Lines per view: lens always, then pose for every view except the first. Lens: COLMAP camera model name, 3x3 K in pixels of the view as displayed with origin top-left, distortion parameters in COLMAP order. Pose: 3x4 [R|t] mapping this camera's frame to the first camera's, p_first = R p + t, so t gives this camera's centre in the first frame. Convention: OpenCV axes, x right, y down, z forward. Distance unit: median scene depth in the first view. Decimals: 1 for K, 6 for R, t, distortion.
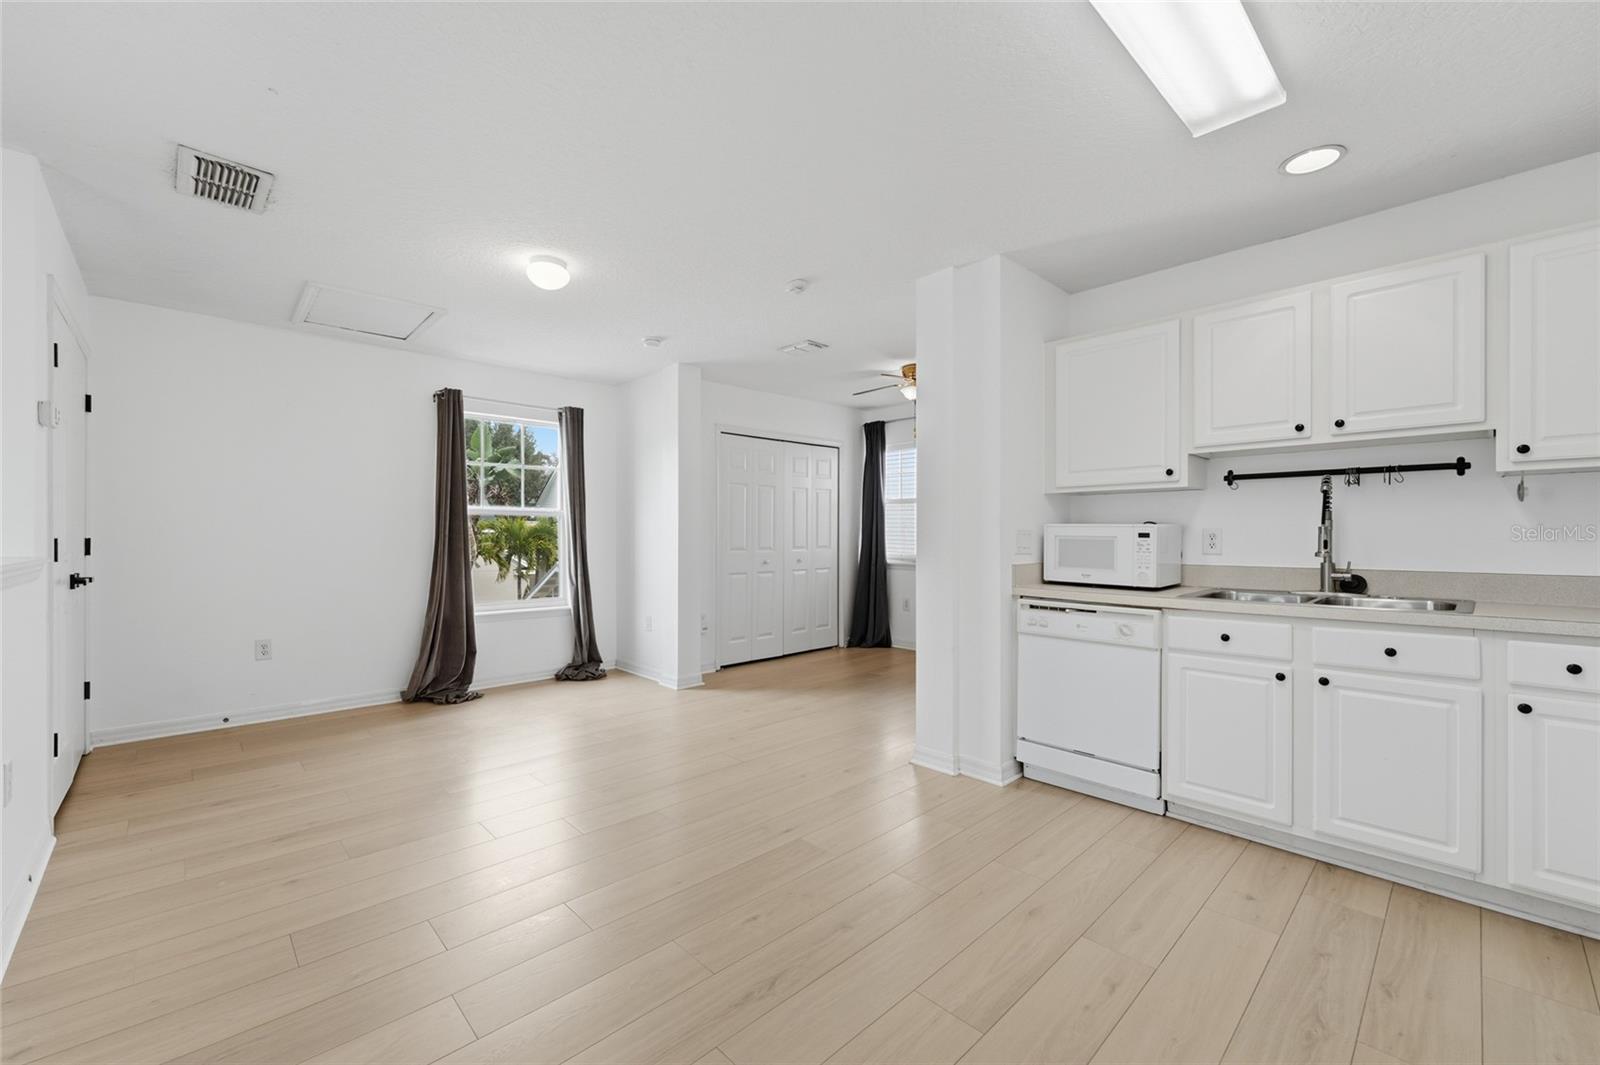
lens RADIAL K [[654.1, 0, 802.0], [0, 654.1, 531.1], [0, 0, 1]] dist [0.001609, -0.000131]
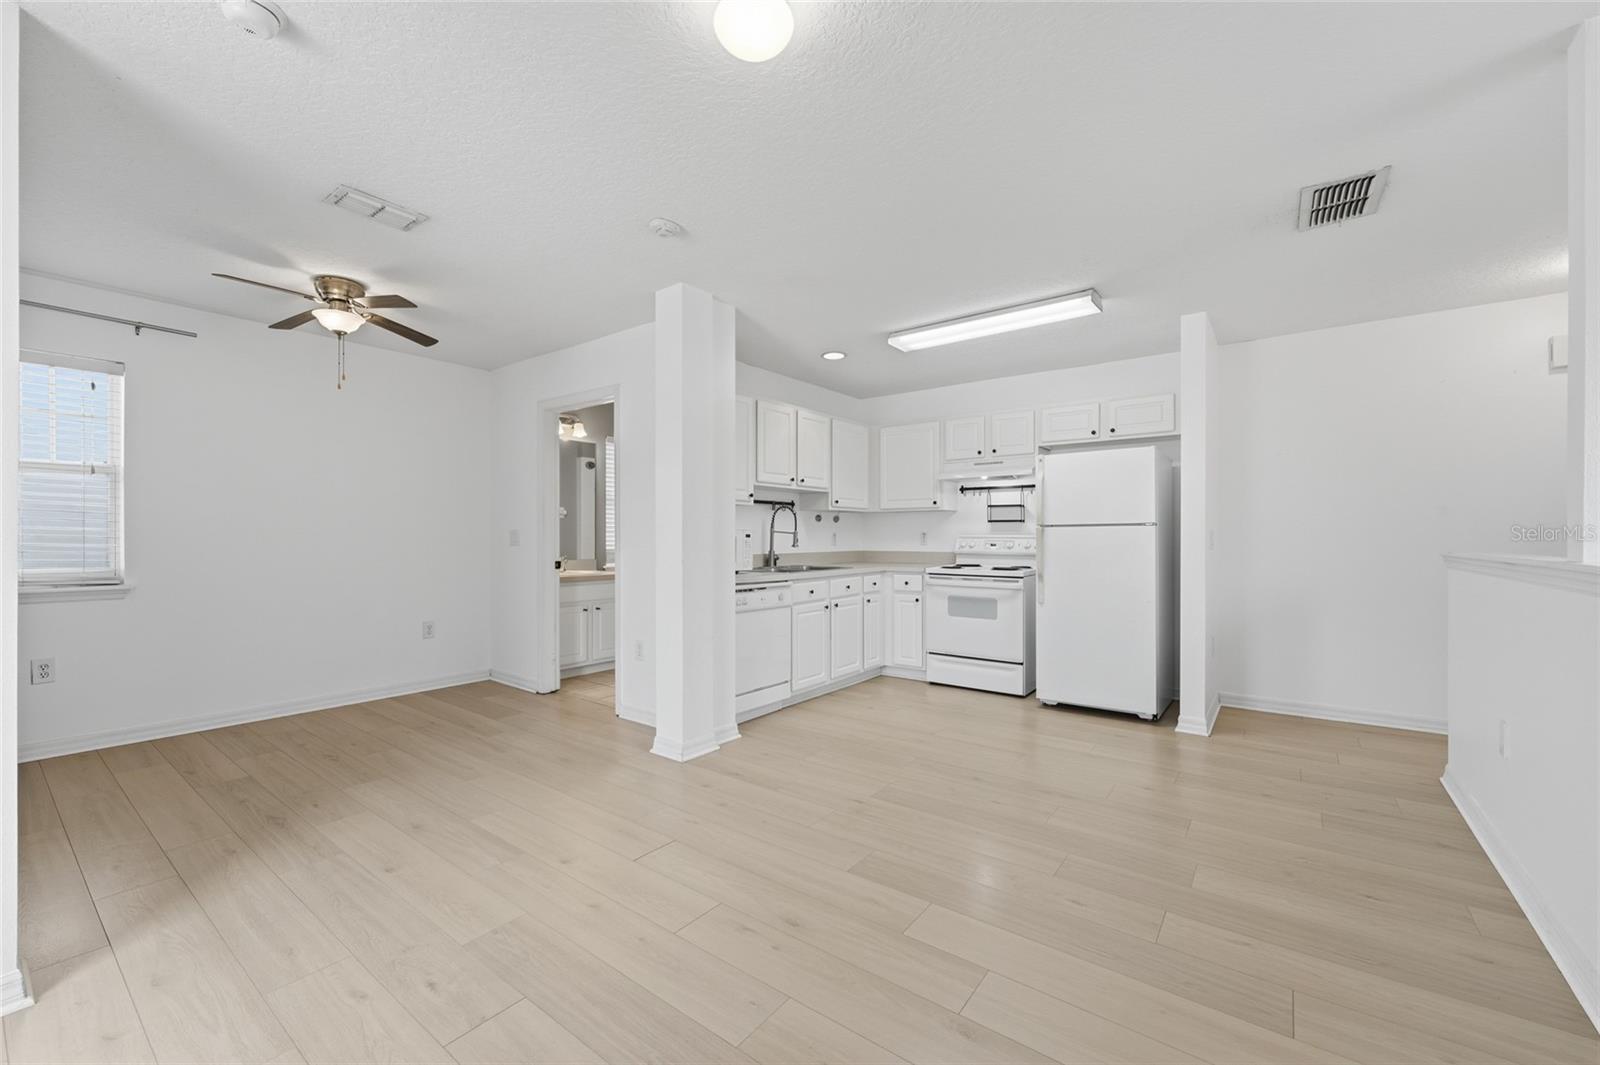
lens RADIAL K [[654.1, 0, 800.6], [0, 654.1, 540.3], [0, 0, 1]] dist [0.001609, -0.000131]
pose [[-0.154664, -0.001287, 0.987966, -1.227438], [-0.004241, 0.999991, 0.000639, 0.018323], [-0.987958, -0.004091, -0.154668, 1.400703]]
